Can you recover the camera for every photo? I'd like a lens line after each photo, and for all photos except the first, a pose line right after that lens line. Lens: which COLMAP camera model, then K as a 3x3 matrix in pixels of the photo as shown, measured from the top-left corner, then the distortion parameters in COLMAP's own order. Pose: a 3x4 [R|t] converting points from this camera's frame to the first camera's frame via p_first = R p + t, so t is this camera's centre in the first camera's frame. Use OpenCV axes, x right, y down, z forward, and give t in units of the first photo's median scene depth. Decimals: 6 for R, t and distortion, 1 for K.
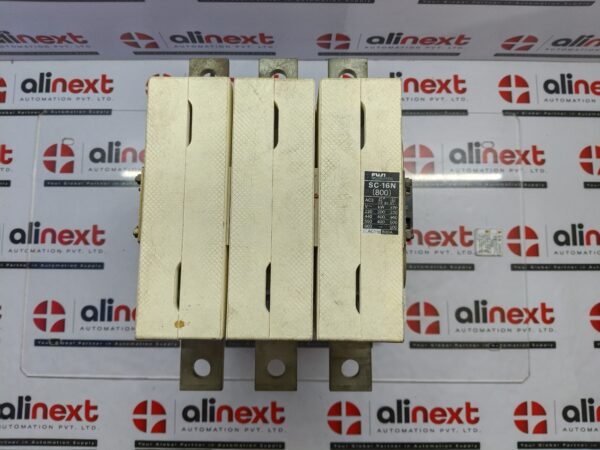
lens RADIAL K [[458.3, 0, 300.4], [0, 458.3, 224.0], [0, 0, 1]] dist [-0.001050, -0.047026]
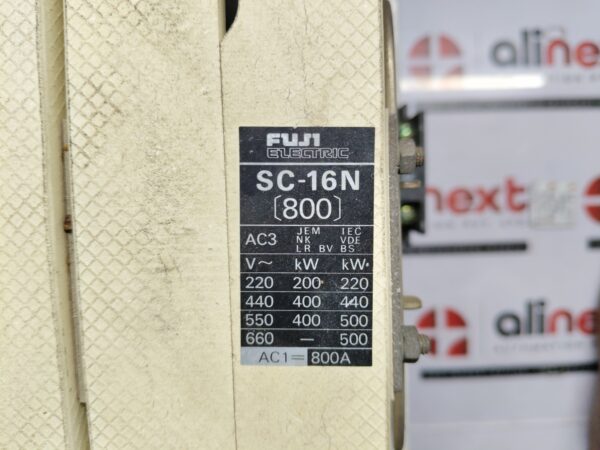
lens RADIAL K [[459.1, 0, 298.5], [0, 459.1, 229.2], [0, 0, 1]] dist [0.011743, -0.065675]
pose [[0.998644, -0.041459, -0.031497, 0.099061], [0.046728, 0.980481, 0.190978, -0.058947], [0.022965, -0.192191, 0.981089, 0.407307]]
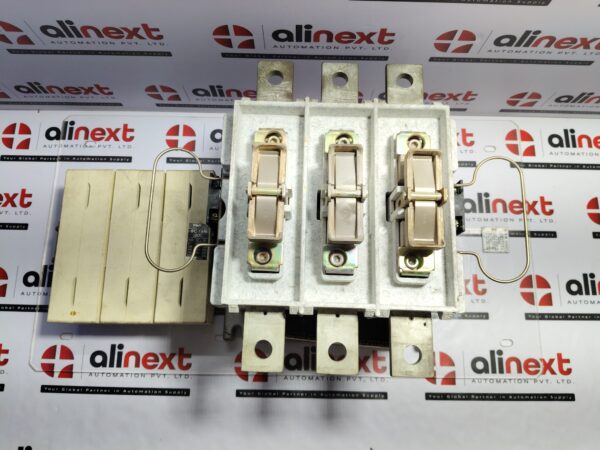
lens RADIAL K [[458.3, 0, 300.4], [0, 458.3, 224.0], [0, 0, 1]] dist [-0.001050, -0.047026]
pose [[0.999928, 0.011981, 0.000295, -0.031374], [-0.011848, 0.991973, -0.125890, 0.026213], [-0.001801, 0.125878, 0.992044, -0.009579]]
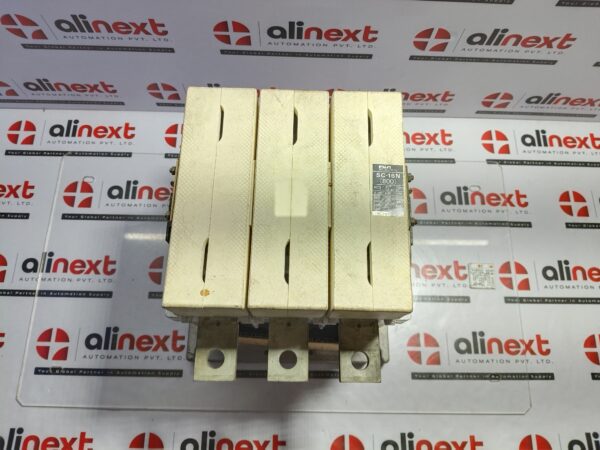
lens RADIAL K [[459.1, 0, 298.5], [0, 459.1, 229.2], [0, 0, 1]] dist [0.011743, -0.065675]
pose [[0.999627, 0.016061, 0.022095, -0.037861], [-0.011249, 0.979152, -0.202817, 0.155703], [-0.024891, 0.202493, 0.978967, -0.051092]]
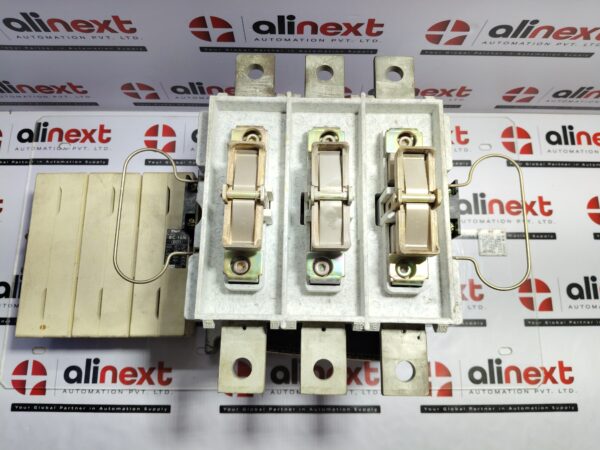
lens RADIAL K [[459.4, 0, 300.0], [0, 459.4, 225.0], [0, 0, 1]] dist [-0.009003, -0.031335]
pose [[0.999933, 0.000851, 0.011558, -0.014794], [0.000631, 0.991820, -0.127646, 0.014552], [-0.011572, 0.127644, 0.991753, 0.042378]]
